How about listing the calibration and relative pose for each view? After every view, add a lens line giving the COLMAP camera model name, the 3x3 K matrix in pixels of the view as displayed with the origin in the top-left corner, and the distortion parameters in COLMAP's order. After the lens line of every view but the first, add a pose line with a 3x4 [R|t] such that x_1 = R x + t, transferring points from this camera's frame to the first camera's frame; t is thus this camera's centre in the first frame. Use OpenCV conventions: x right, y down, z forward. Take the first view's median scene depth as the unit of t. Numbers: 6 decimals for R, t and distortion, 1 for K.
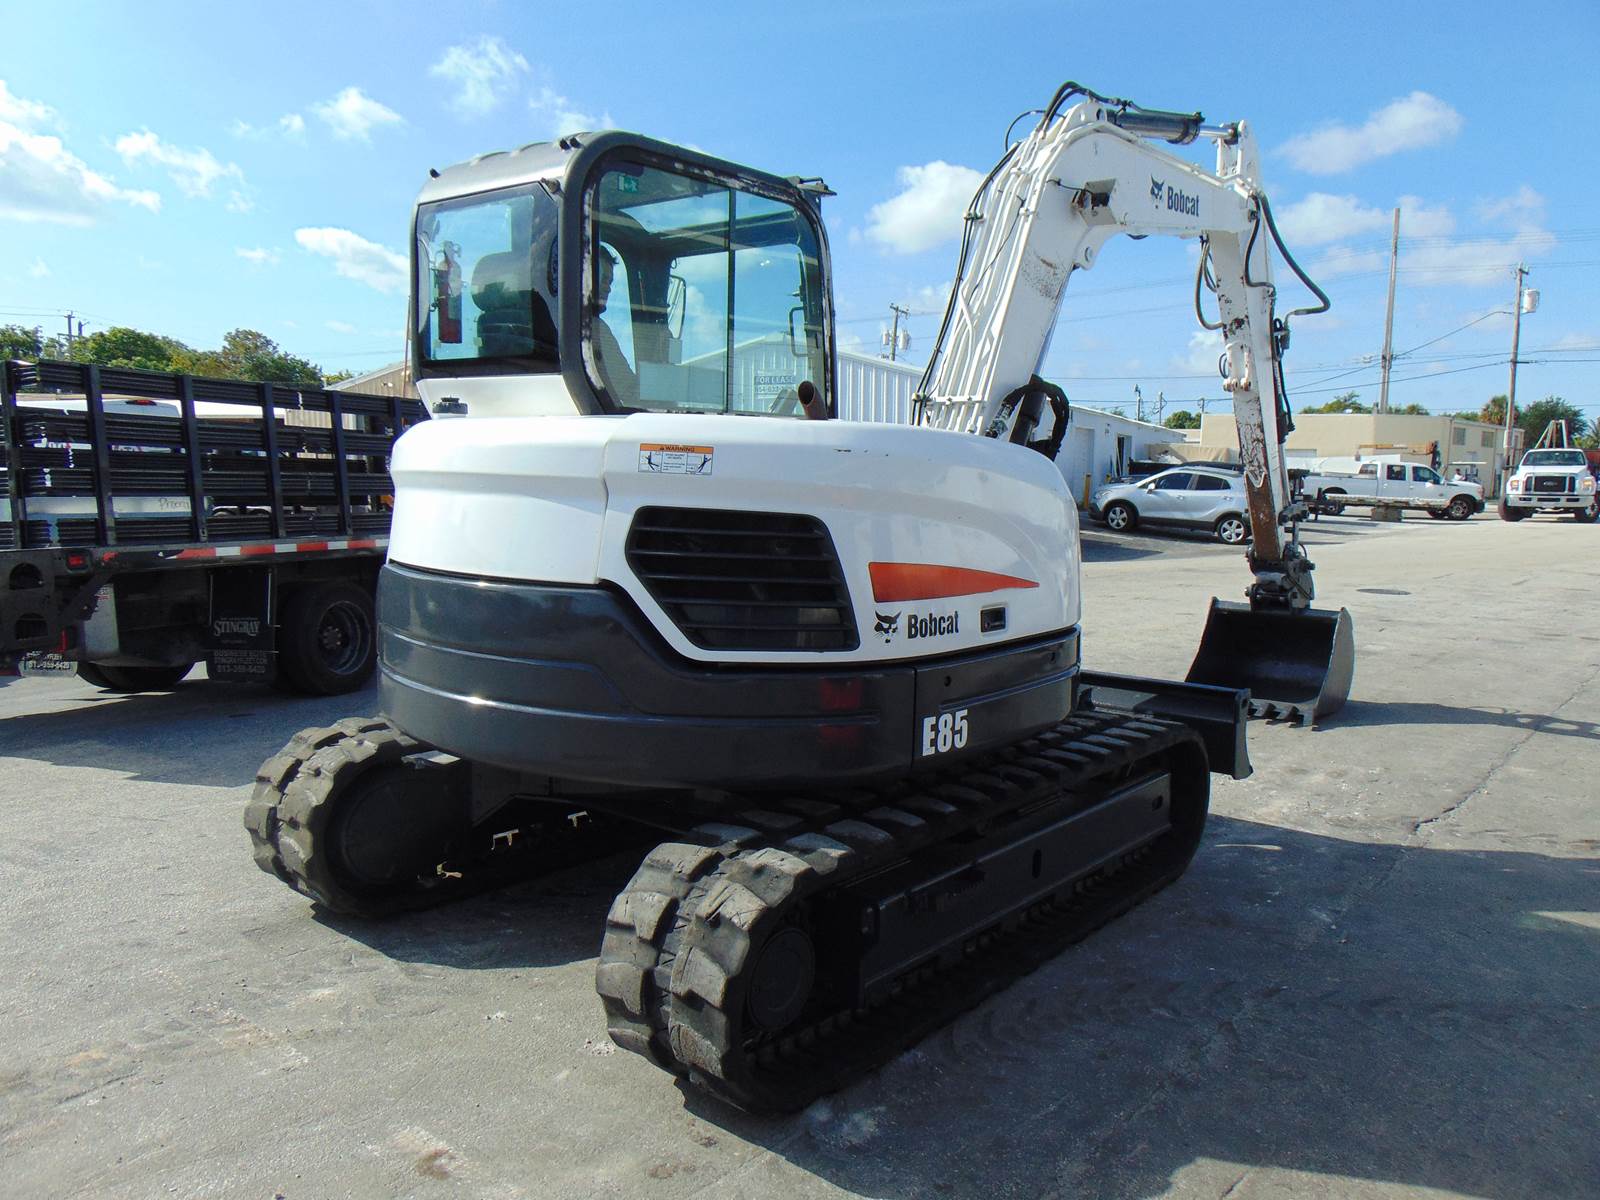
lens RADIAL K [[1194.4, 0, 790.3], [0, 1194.4, 596.8], [0, 0, 1]] dist [-0.019573, 0.060217]
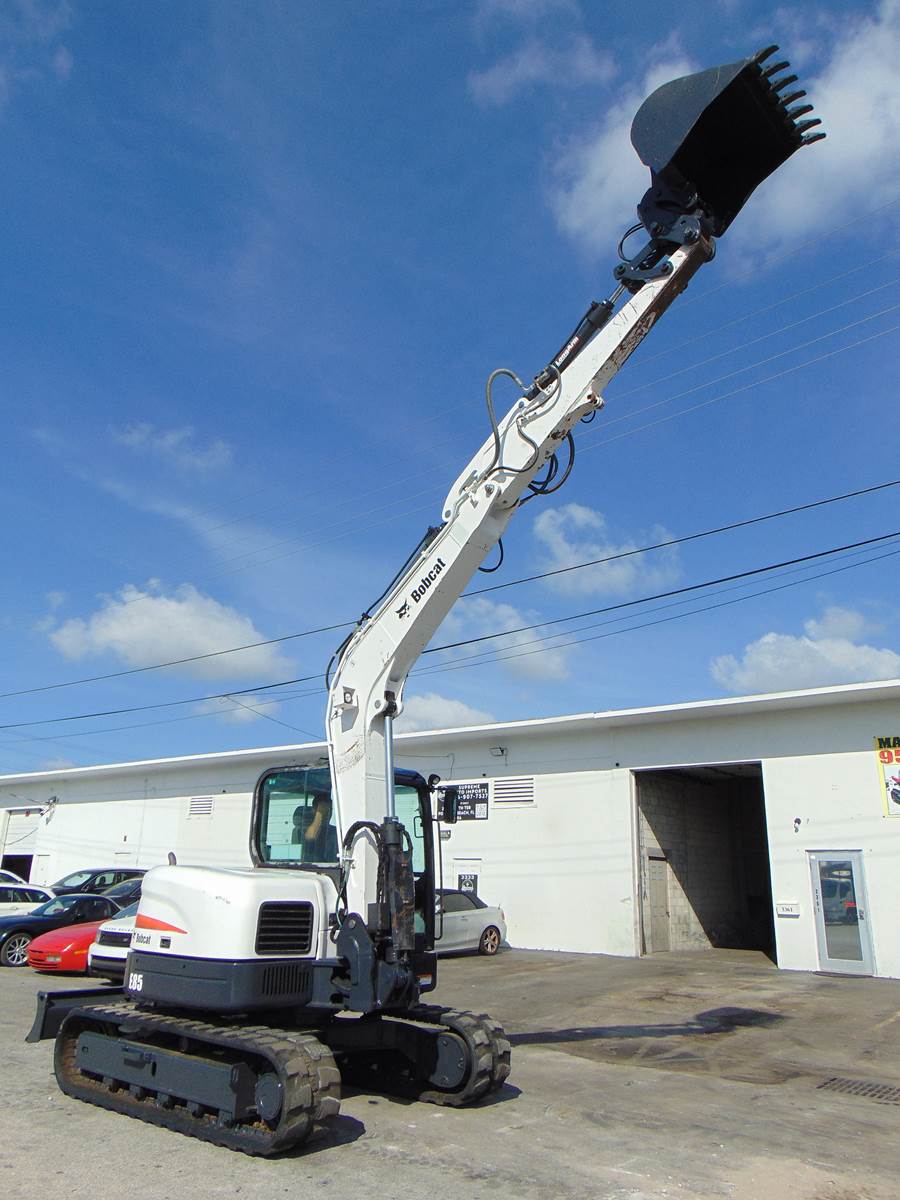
lens RADIAL K [[895.8, 0, 453.2], [0, 895.8, 610.5], [0, 0, 1]] dist [-0.019573, 0.060217]
pose [[-0.027333, 0.284693, 0.958229, -1.871287], [0.080005, 0.956135, -0.281789, -0.109450], [-0.996420, 0.068961, -0.048911, 0.759015]]
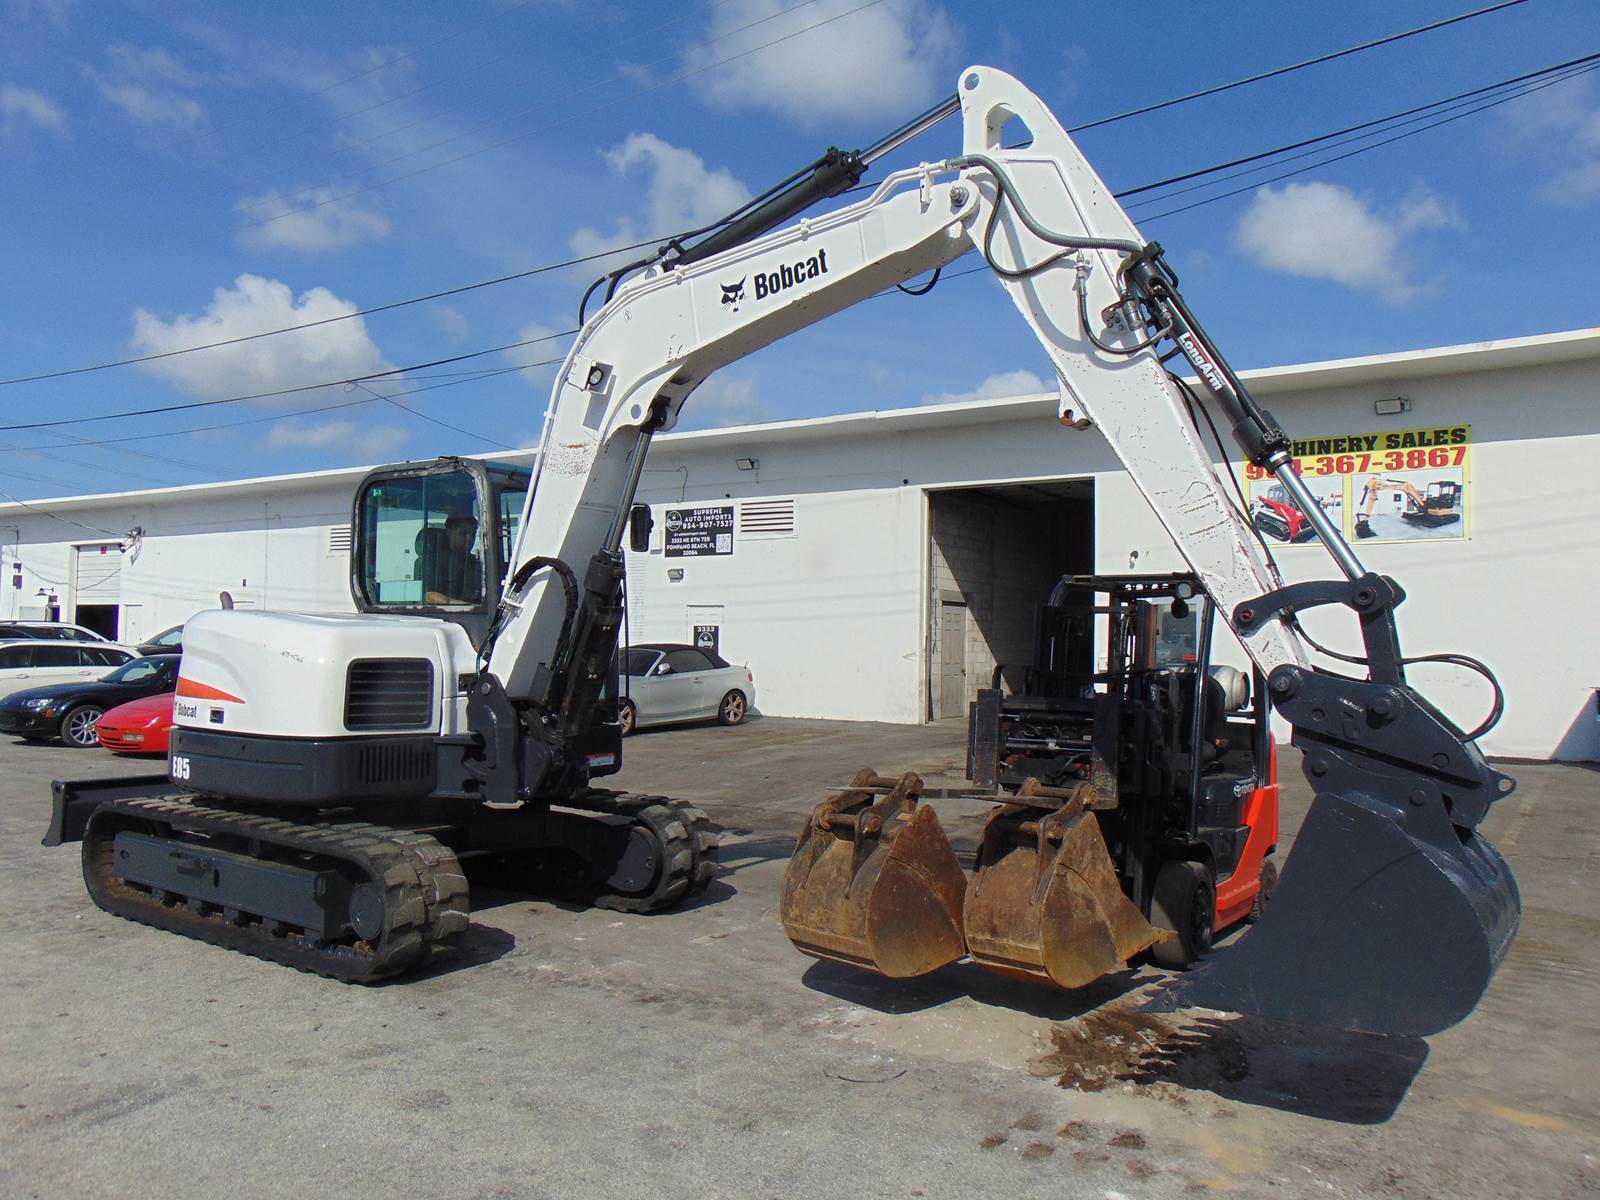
lens RADIAL K [[1194.4, 0, 807.0], [0, 1194.4, 614.2], [0, 0, 1]] dist [-0.019573, 0.060217]
pose [[-0.109799, 0.013628, 0.993860, -1.722832], [0.087407, 0.996165, -0.004003, -0.090382], [-0.990103, 0.086431, -0.110569, 0.660504]]
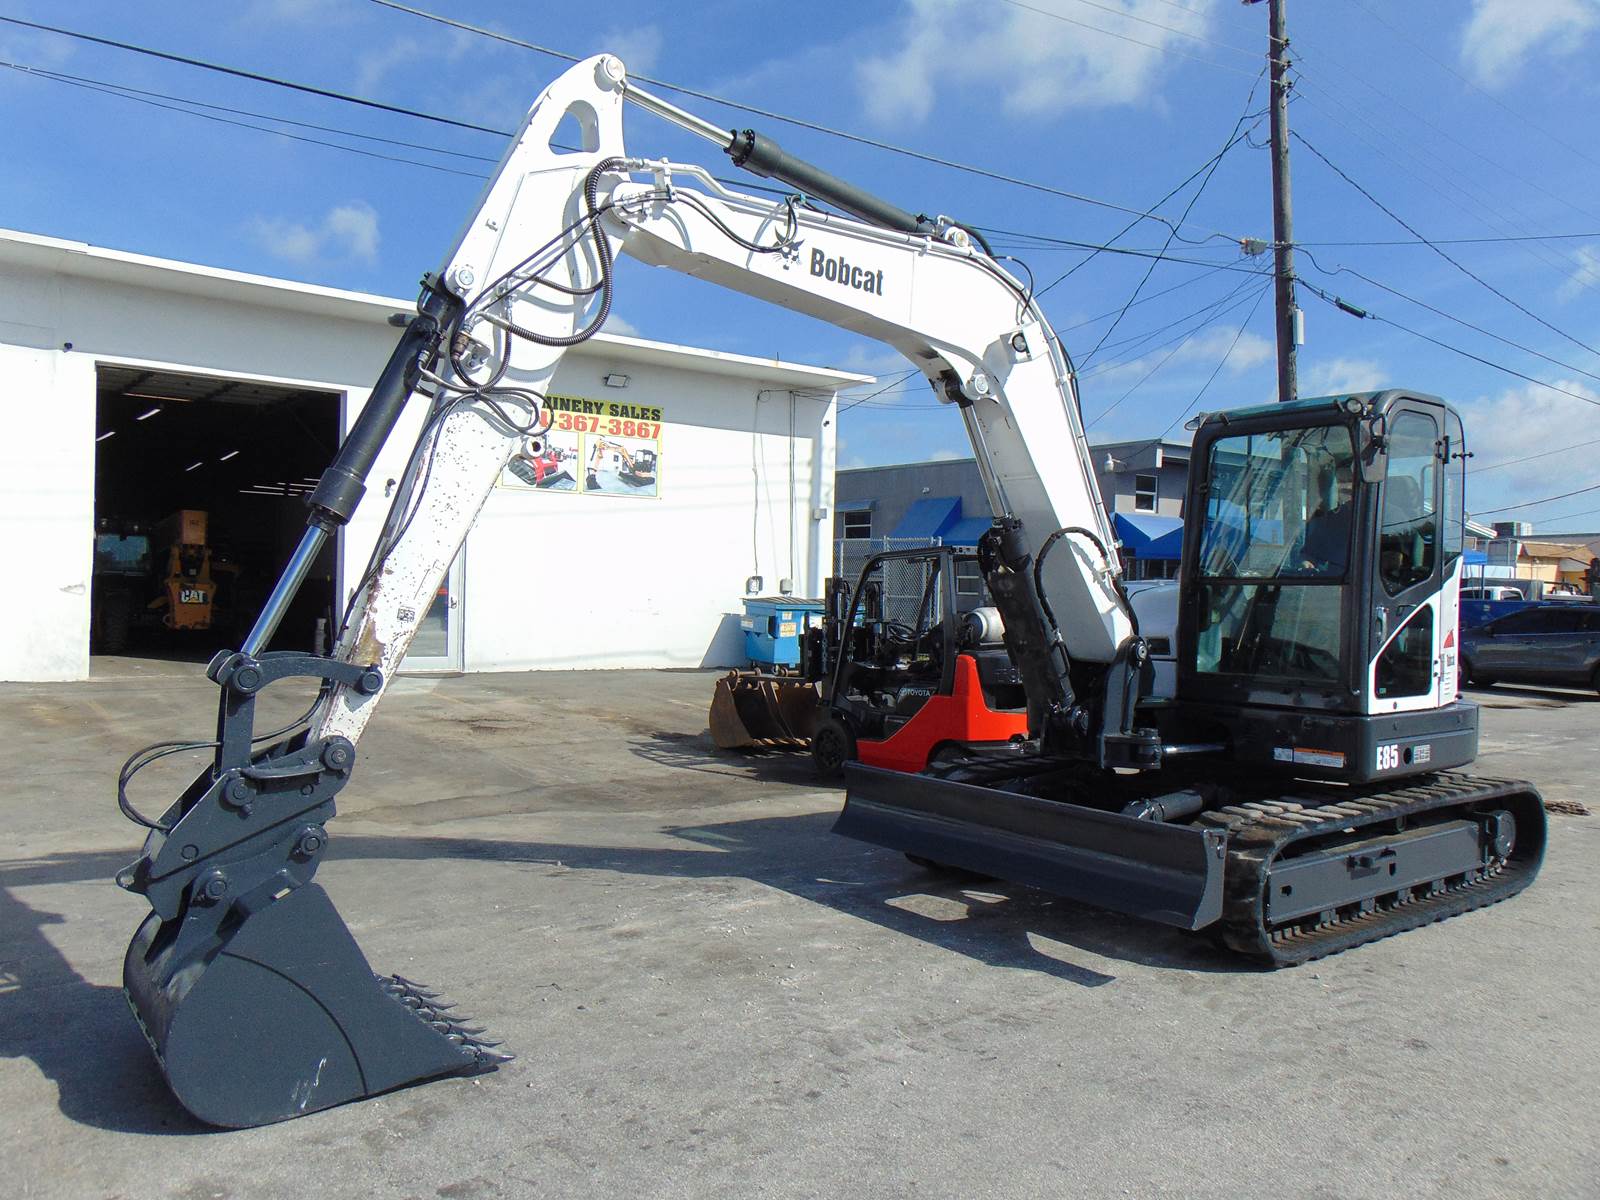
lens RADIAL K [[1194.4, 0, 800.2], [0, 1194.4, 612.6], [0, 0, 1]] dist [-0.019573, 0.060217]
pose [[-0.978193, -0.038173, 0.204158, 0.206962], [-0.013510, 0.992578, 0.120860, -0.286969], [-0.207256, 0.115466, -0.971449, 2.697368]]
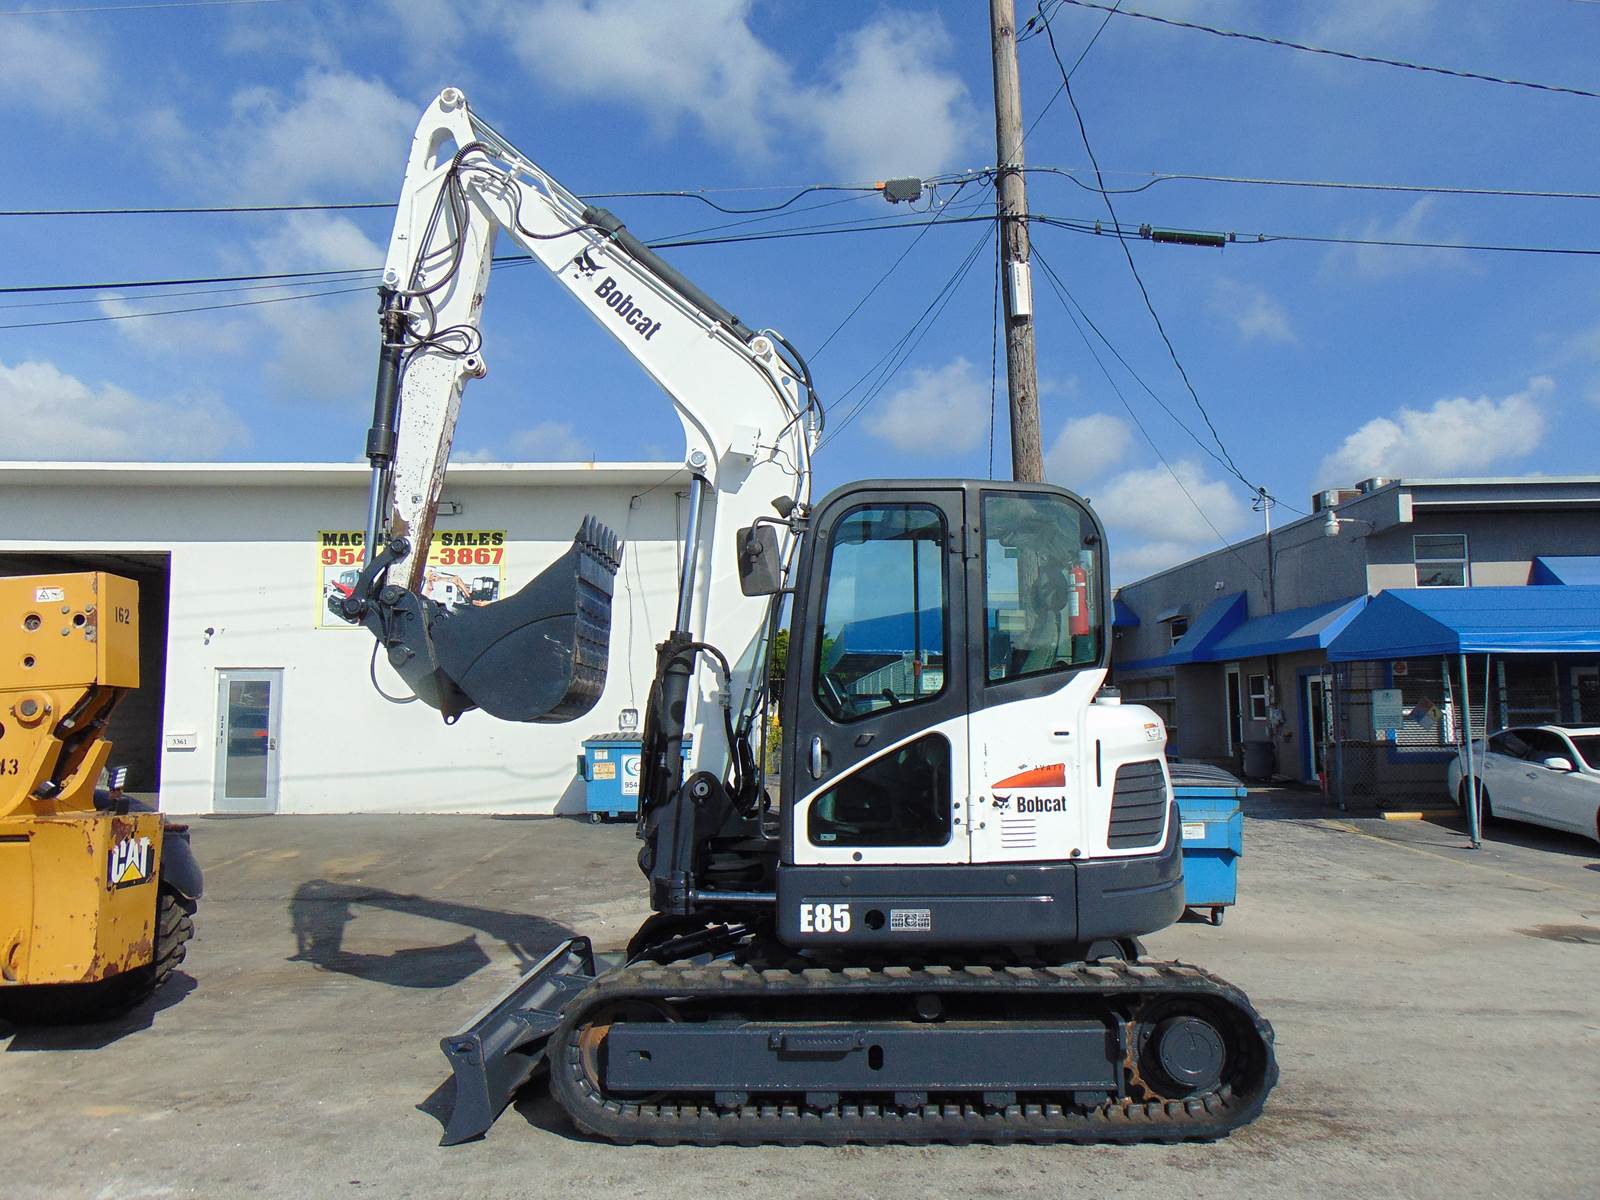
lens RADIAL K [[1194.4, 0, 772.5], [0, 1194.4, 617.5], [0, 0, 1]] dist [-0.019573, 0.060217]
pose [[-0.645153, 0.064499, 0.761326, -1.004667], [0.081007, 0.996589, -0.015784, -0.235565], [-0.759747, 0.051490, -0.648177, 2.014841]]
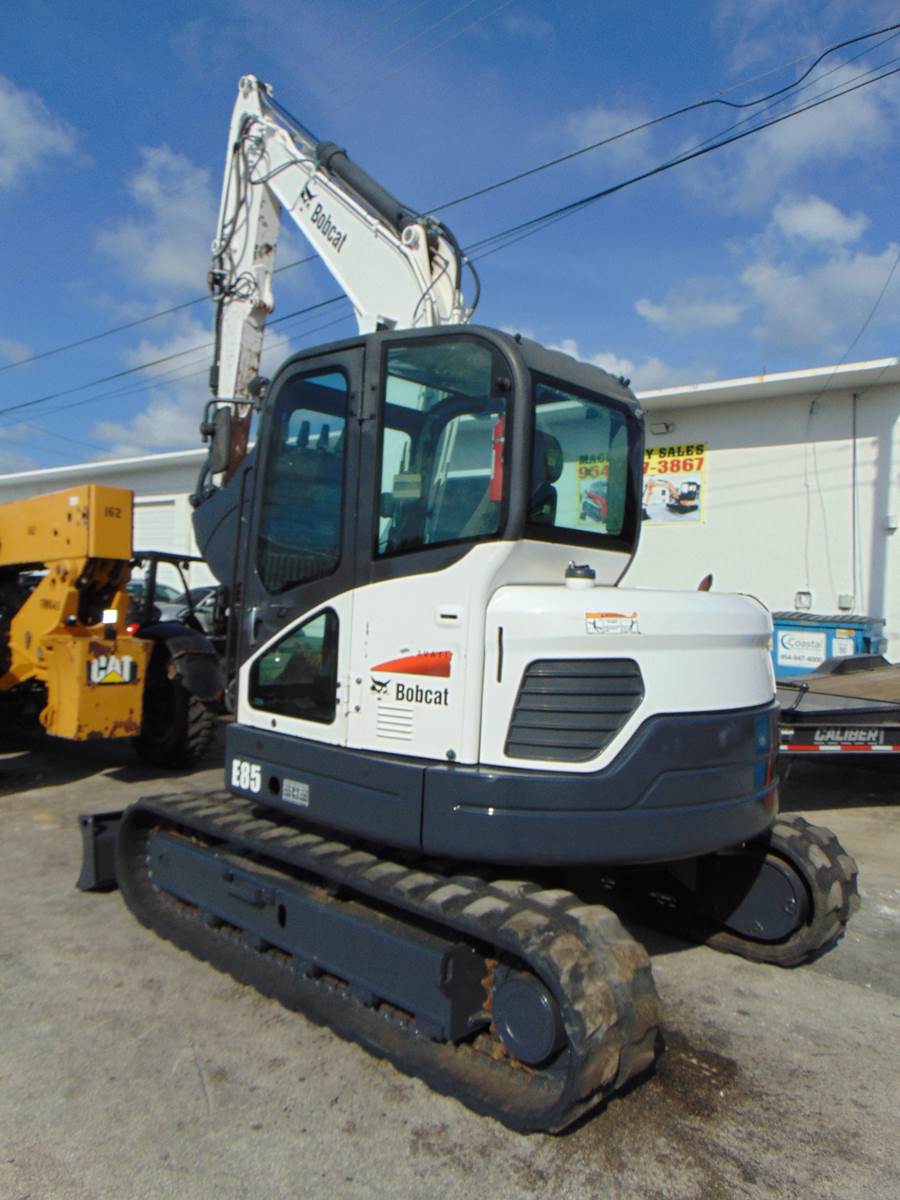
lens RADIAL K [[895.8, 0, 455.3], [0, 895.8, 606.6], [0, 0, 1]] dist [-0.019573, 0.060217]
pose [[0.028827, -0.023026, 0.999319, -1.047732], [0.065814, 0.997609, 0.021088, -0.142709], [-0.997415, 0.065161, 0.030274, 1.028150]]
